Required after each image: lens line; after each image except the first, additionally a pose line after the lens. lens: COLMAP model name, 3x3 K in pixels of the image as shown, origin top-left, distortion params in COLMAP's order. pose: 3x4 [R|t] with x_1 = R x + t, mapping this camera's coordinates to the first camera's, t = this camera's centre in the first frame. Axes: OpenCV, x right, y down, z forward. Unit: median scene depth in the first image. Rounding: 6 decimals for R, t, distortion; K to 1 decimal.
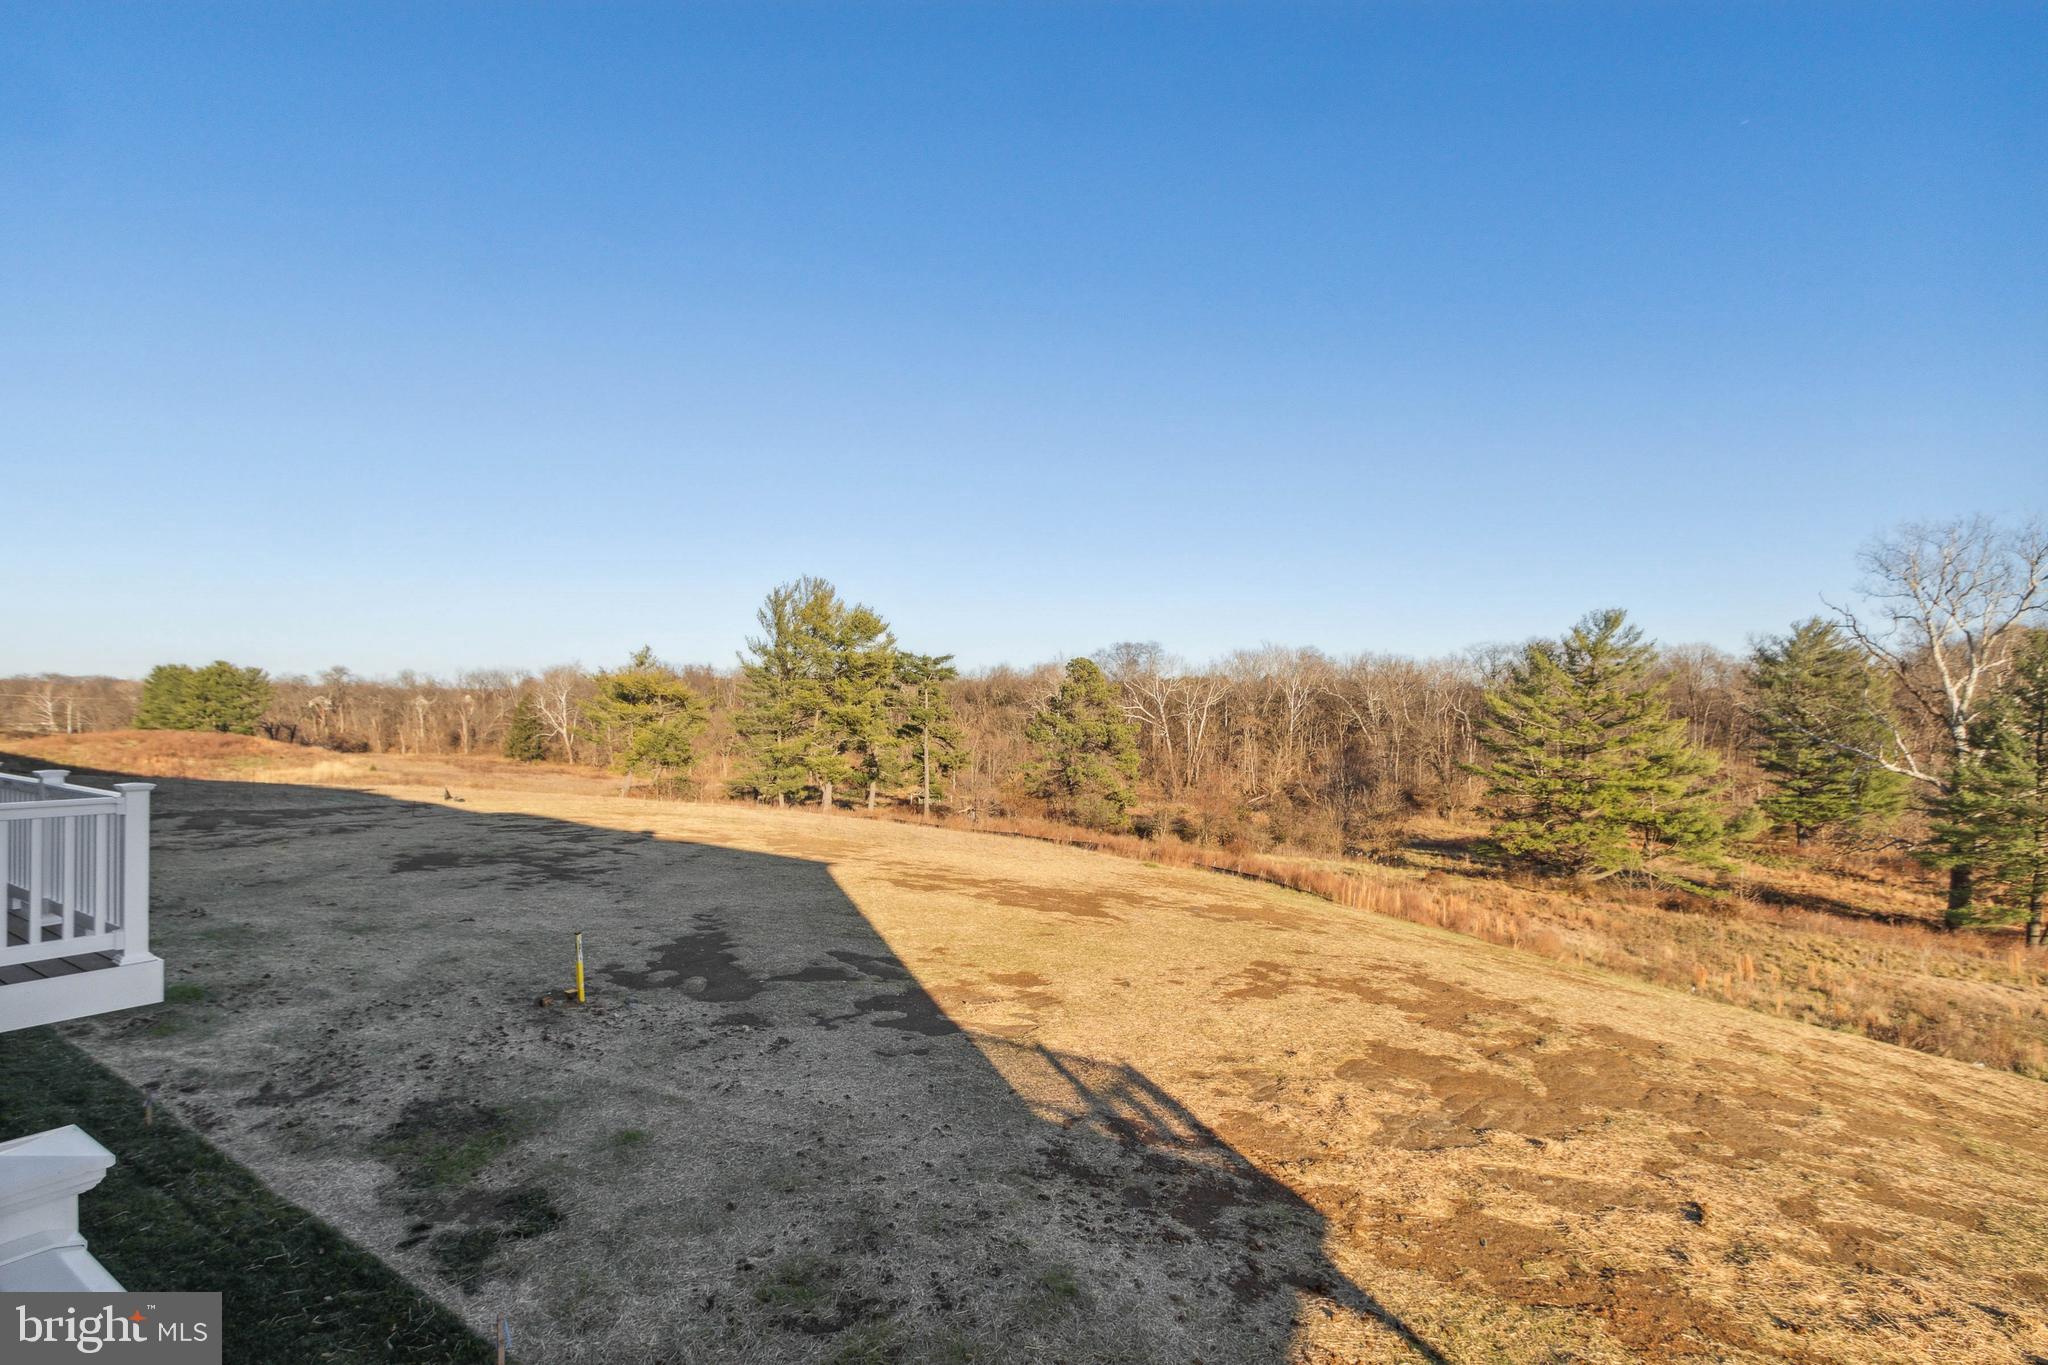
lens RADIAL K [[952.9, 0, 1015.9], [0, 952.9, 716.0], [0, 0, 1]] dist [0.001375, -0.000291]
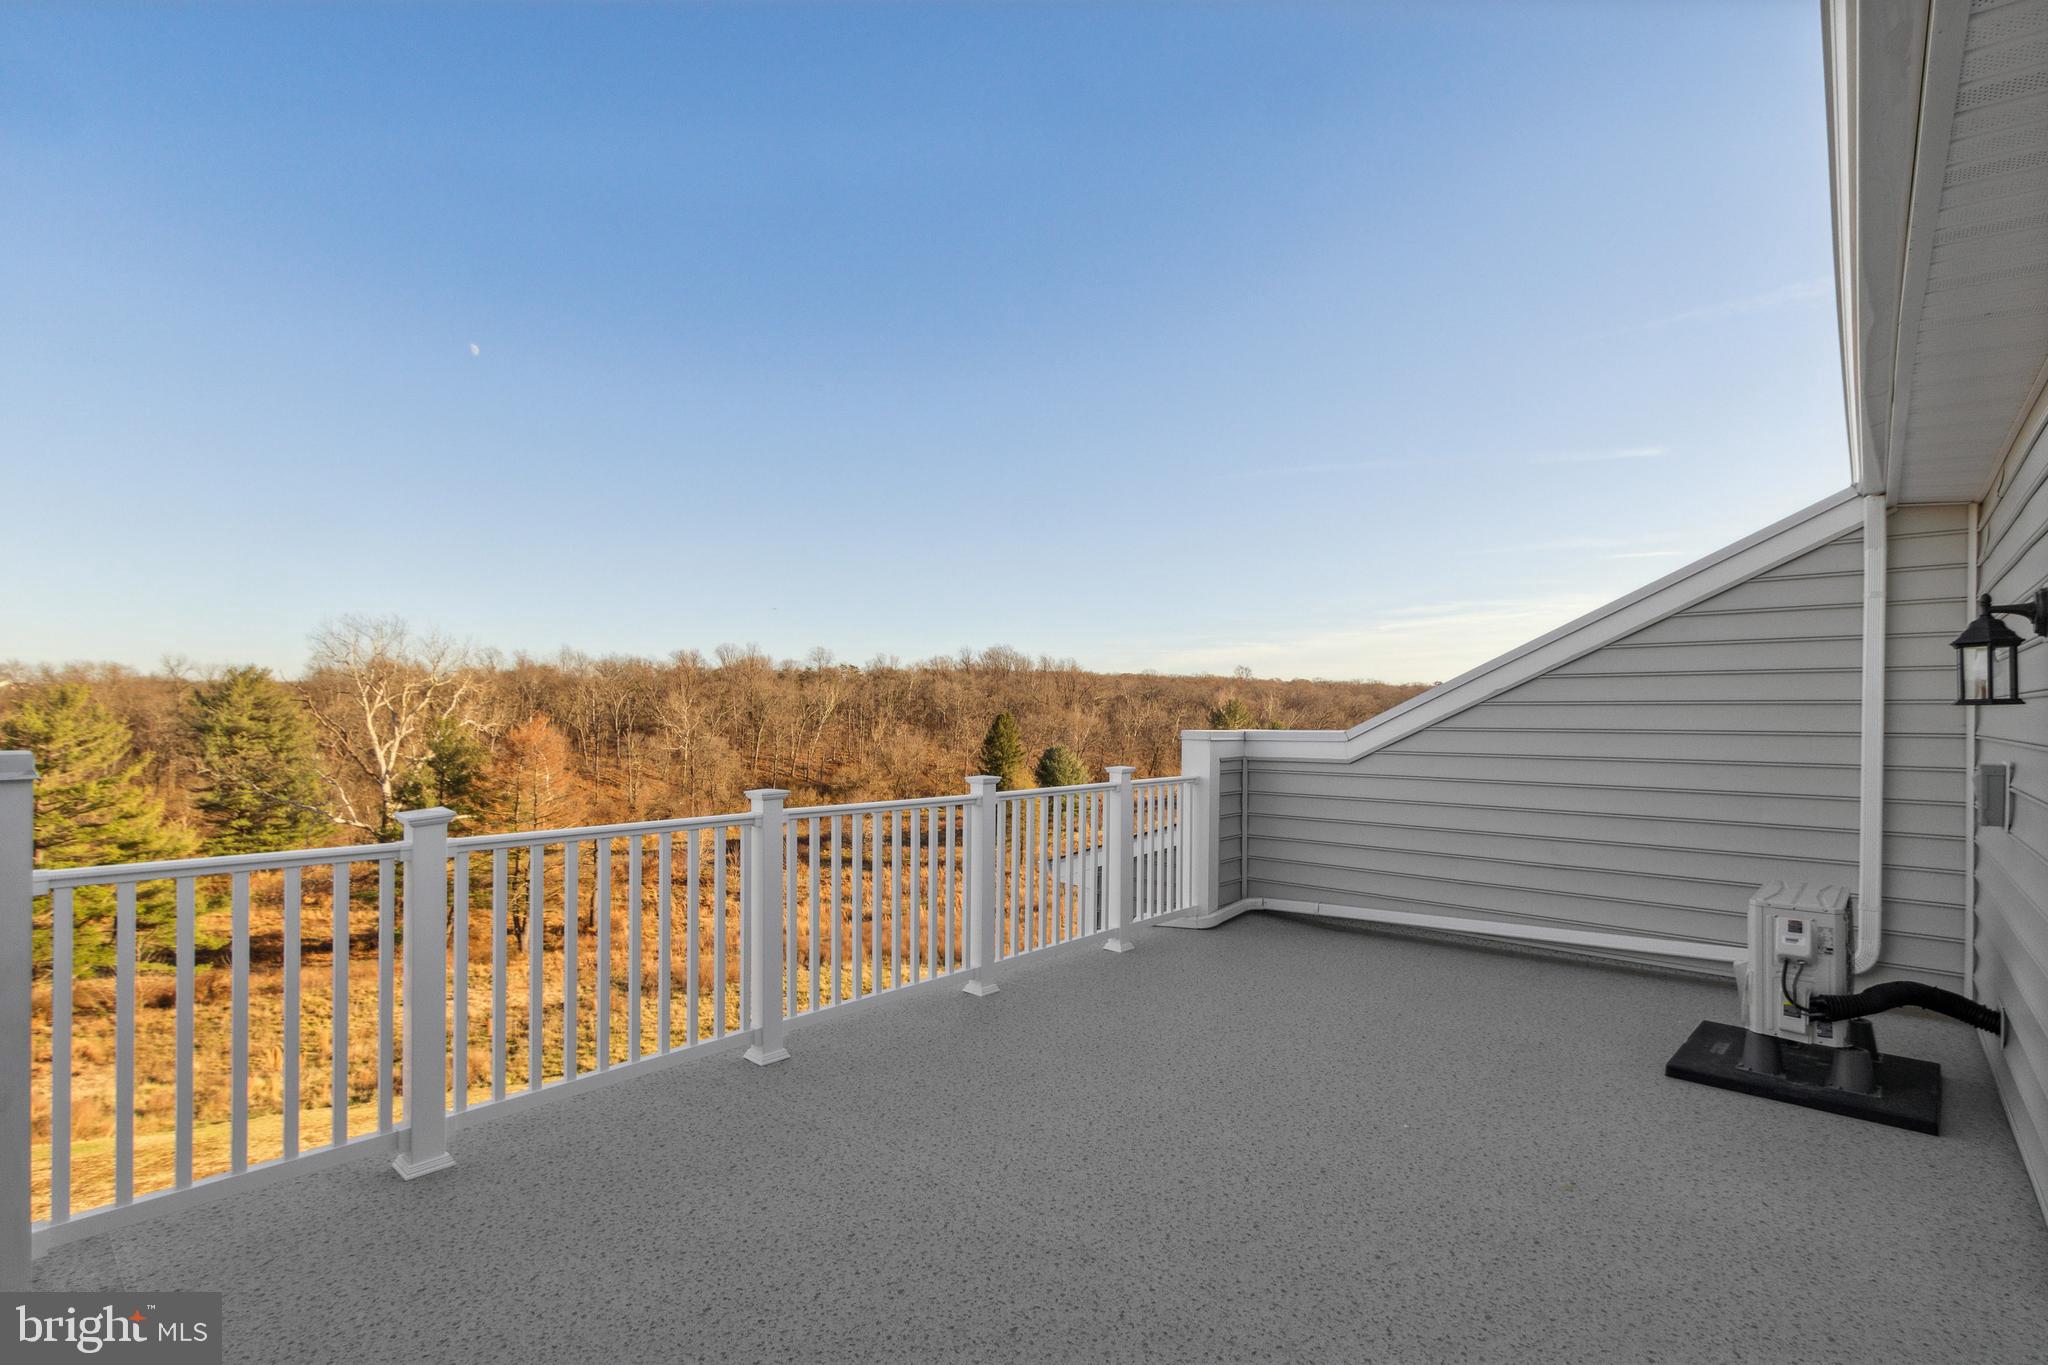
lens RADIAL K [[937.5, 0, 1022.7], [0, 937.5, 713.5], [0, 0, 1]] dist [0.000350, -0.000106]
pose [[0.153569, -0.007481, 0.988110, -0.086244], [0.001489, 0.999972, 0.007339, -0.066725], [-0.988137, 0.000345, 0.153576, -0.023130]]
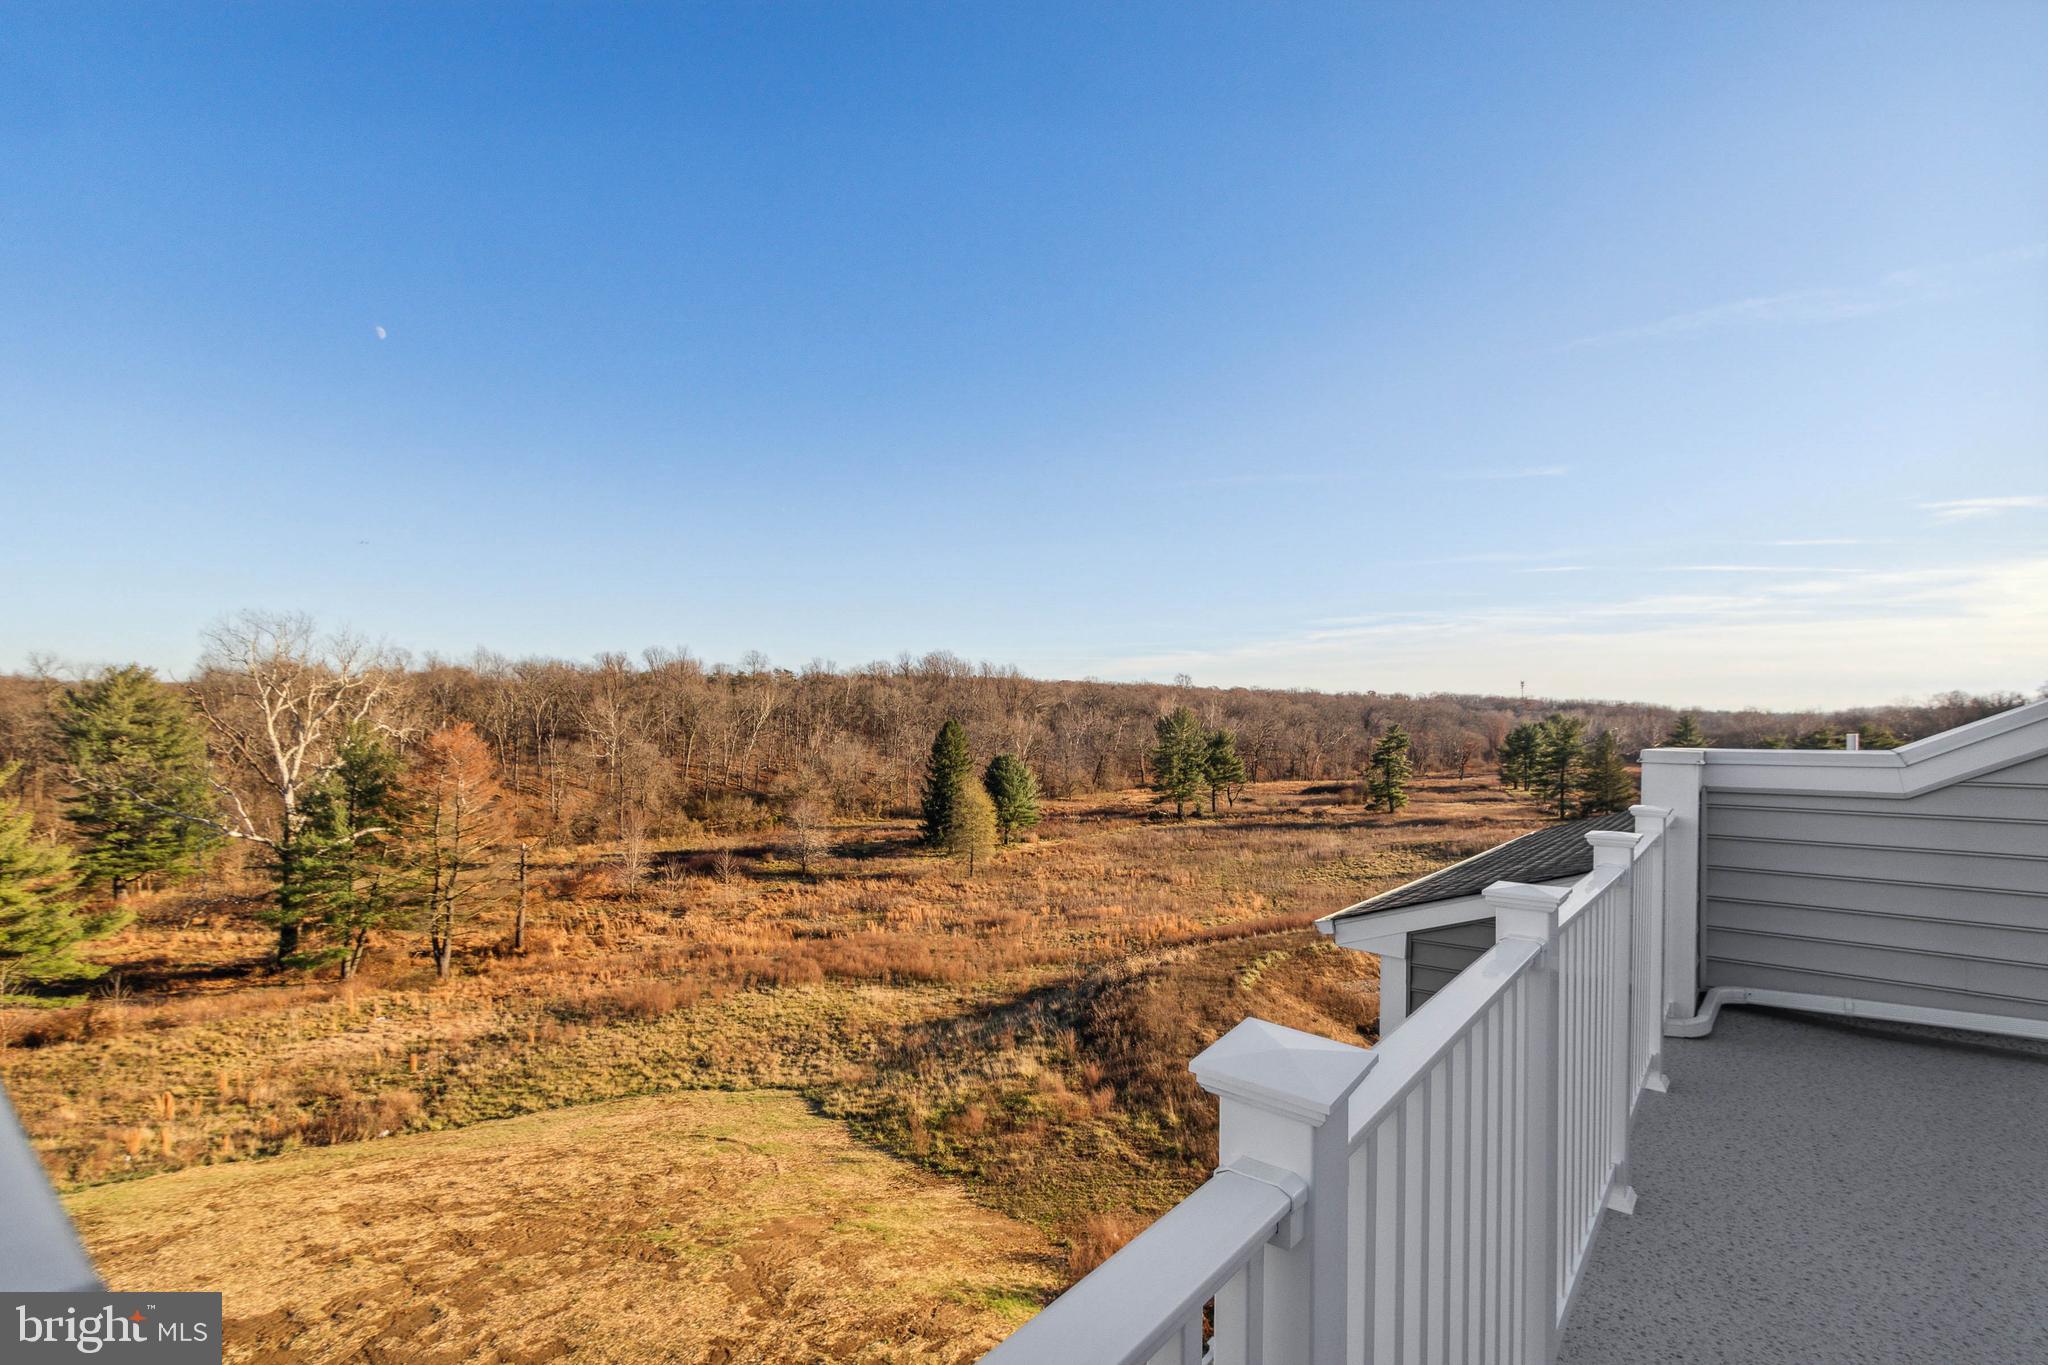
lens RADIAL K [[952.9, 0, 1015.9], [0, 952.9, 716.0], [0, 0, 1]] dist [0.001375, -0.000291]
pose [[0.092685, -0.002070, 0.995693, -0.067664], [-0.003754, 0.999990, 0.002429, -0.066765], [-0.995688, -0.003963, 0.092676, 0.004496]]
